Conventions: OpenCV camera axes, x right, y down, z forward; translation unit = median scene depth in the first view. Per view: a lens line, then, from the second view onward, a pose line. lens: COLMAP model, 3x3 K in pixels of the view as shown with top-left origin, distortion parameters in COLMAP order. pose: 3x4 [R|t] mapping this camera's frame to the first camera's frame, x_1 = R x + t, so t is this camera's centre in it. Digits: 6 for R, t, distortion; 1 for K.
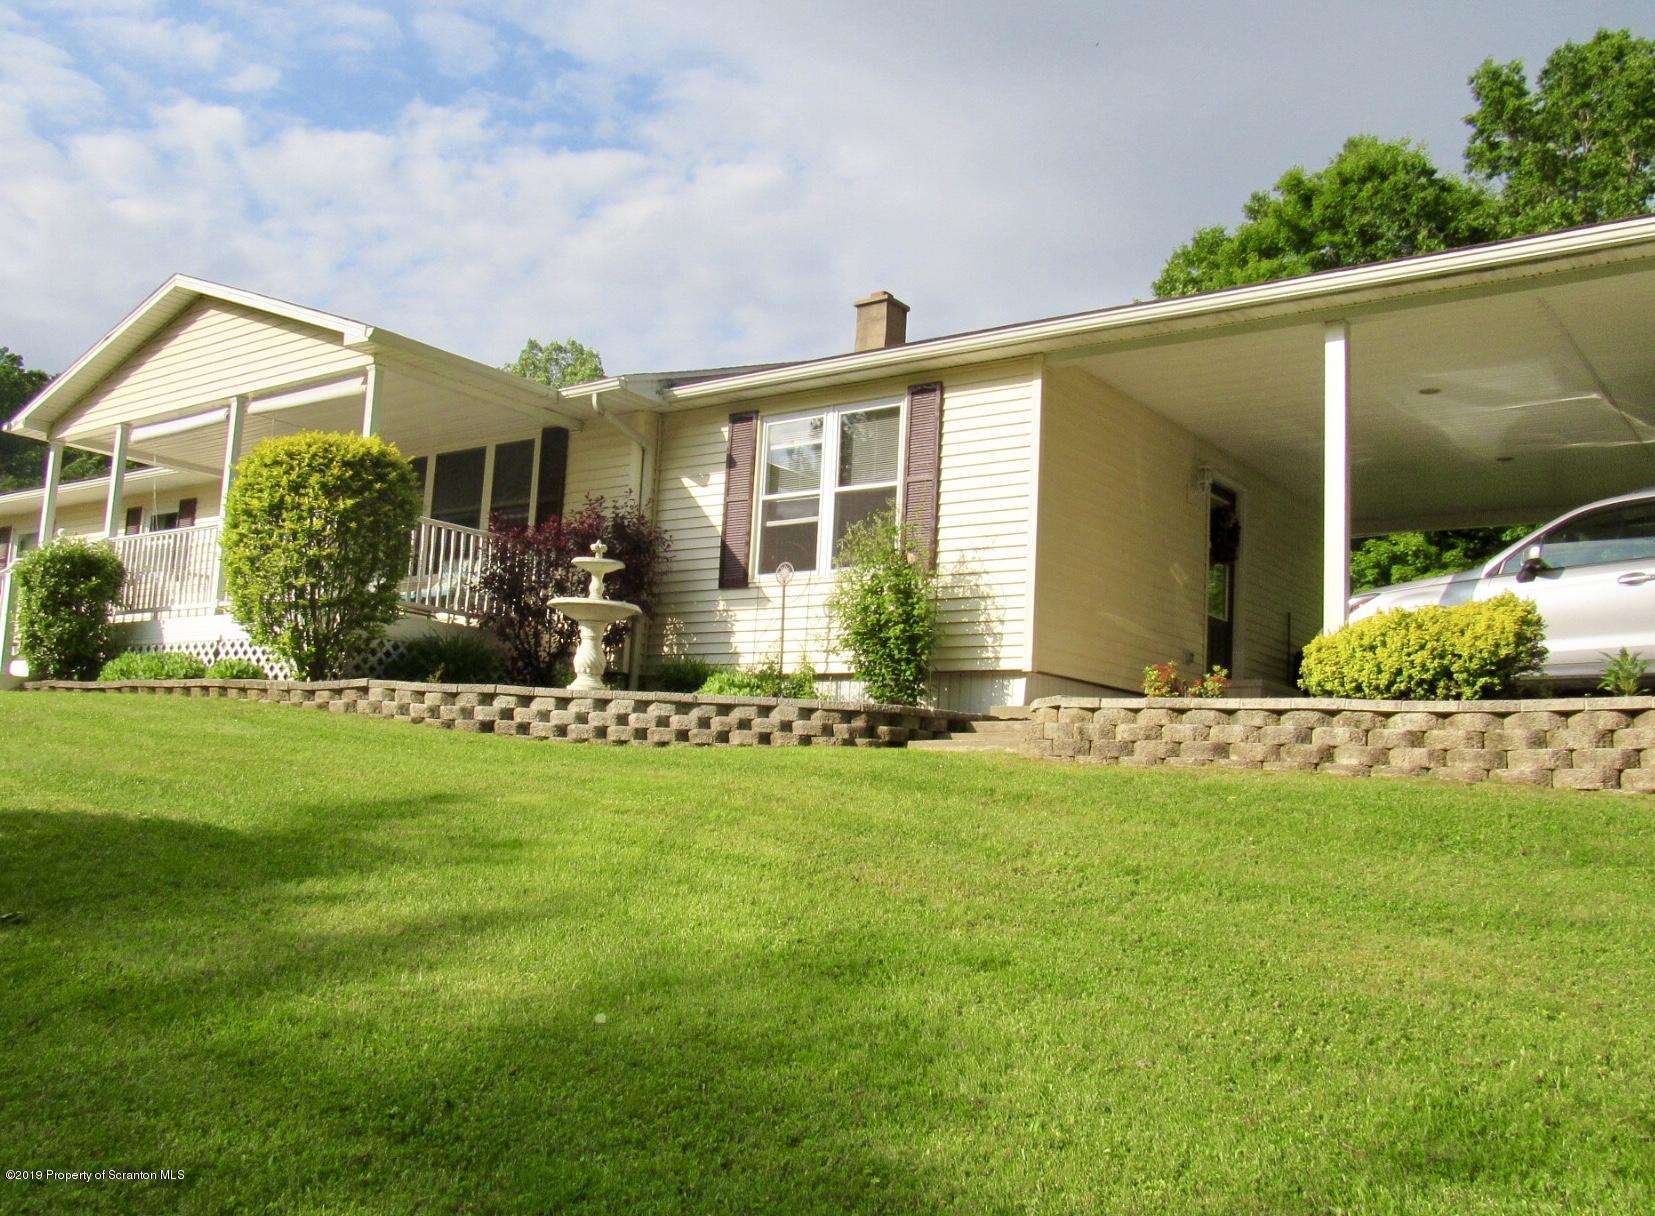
lens RADIAL K [[1468.4, 0, 827.5], [0, 1468.4, 608.0], [0, 0, 1]] dist [-0.045853, -0.010670]
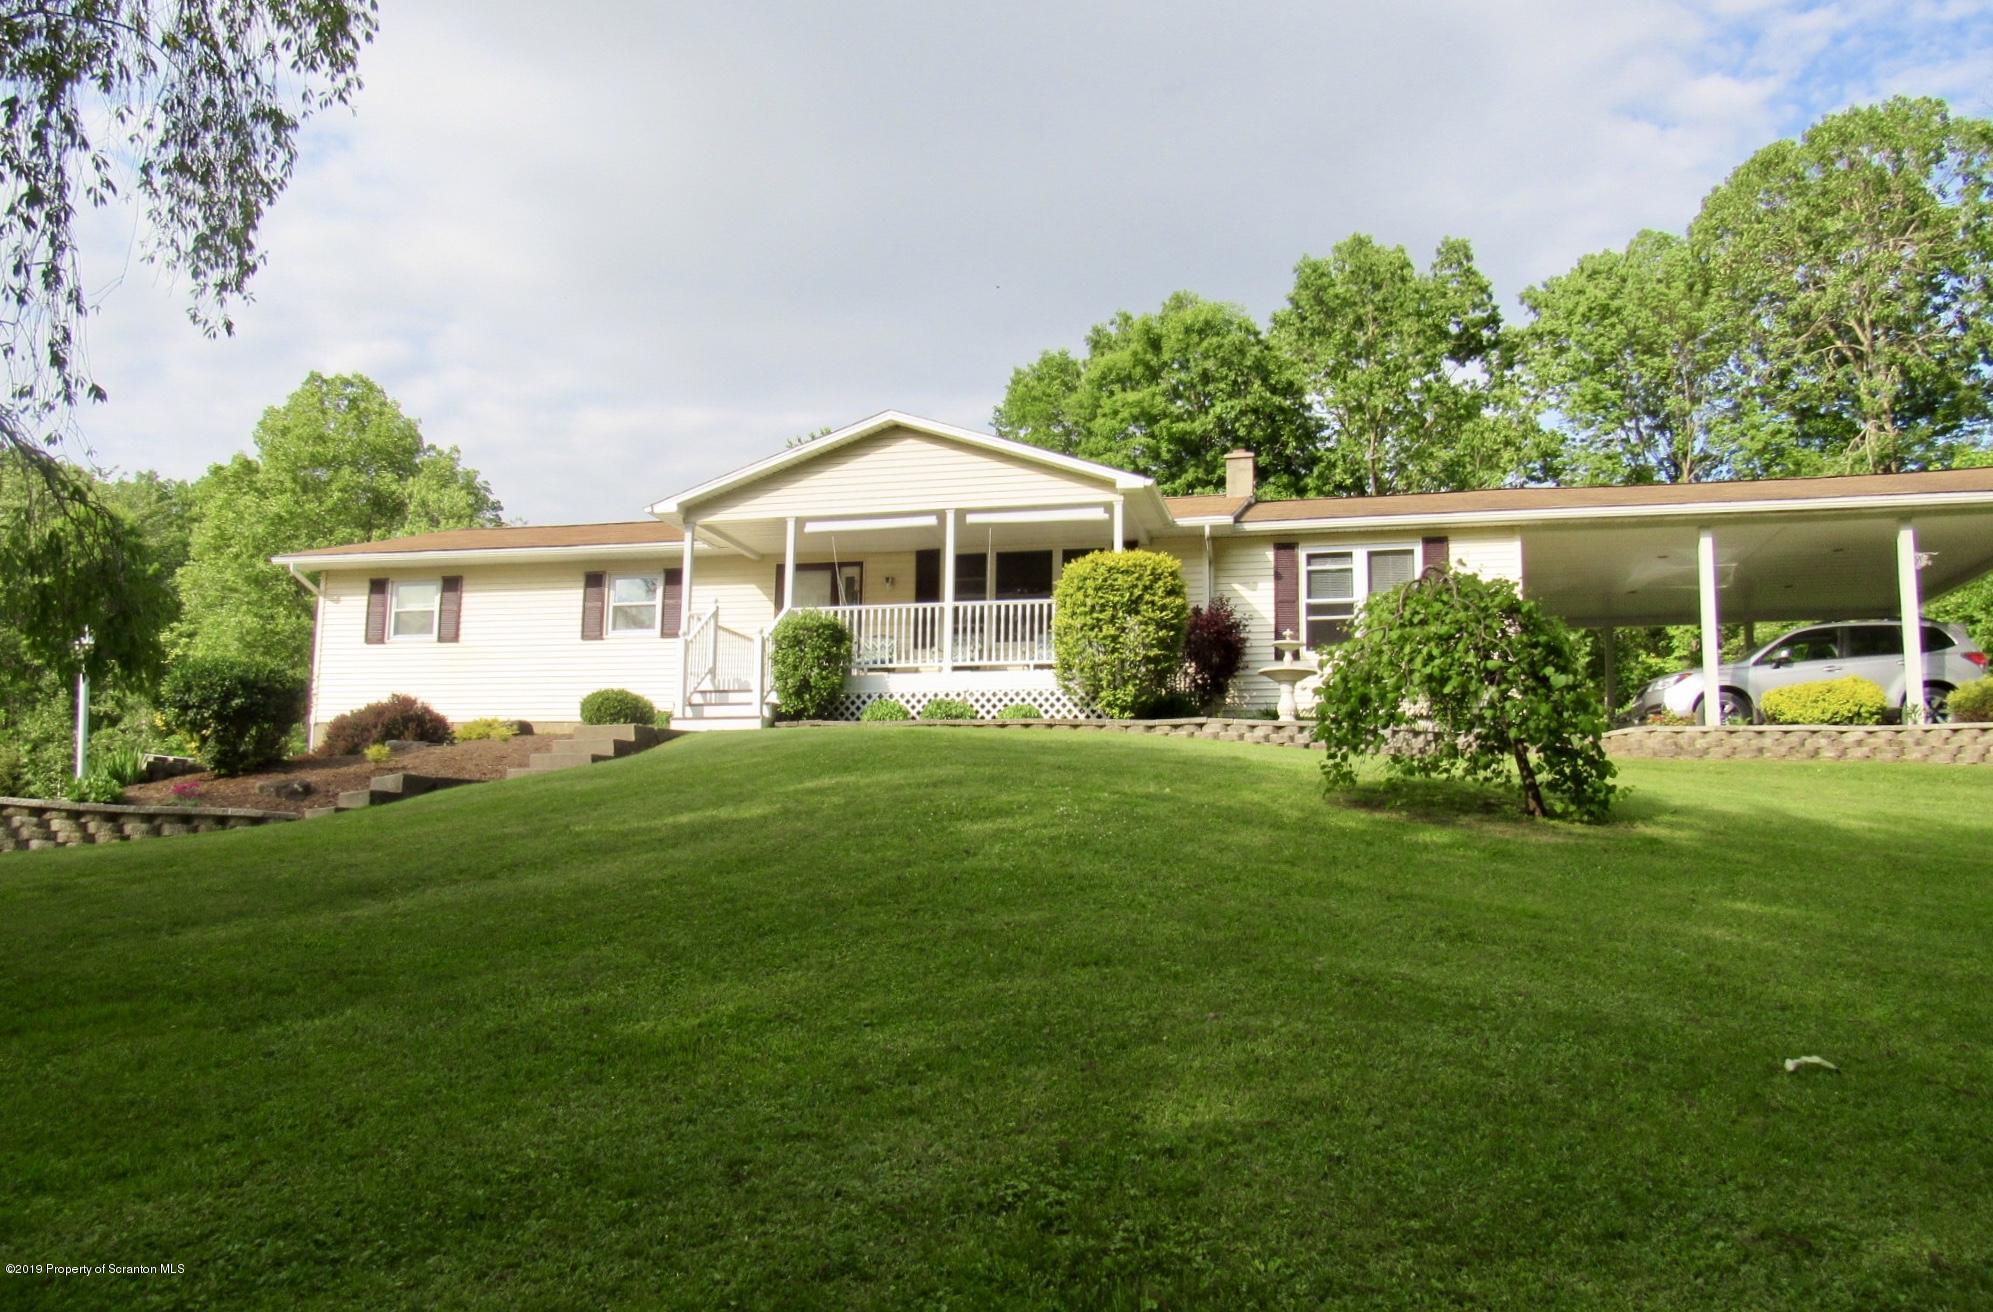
lens RADIAL K [[1454.0, 0, 996.5], [0, 1454.0, 656.0], [0, 0, 1]] dist [-0.001399, -0.001521]
pose [[0.907144, 0.018138, 0.420429, -0.999918], [-0.018118, 0.999828, -0.004041, -0.005216], [-0.420430, -0.003952, 0.907316, -0.254103]]
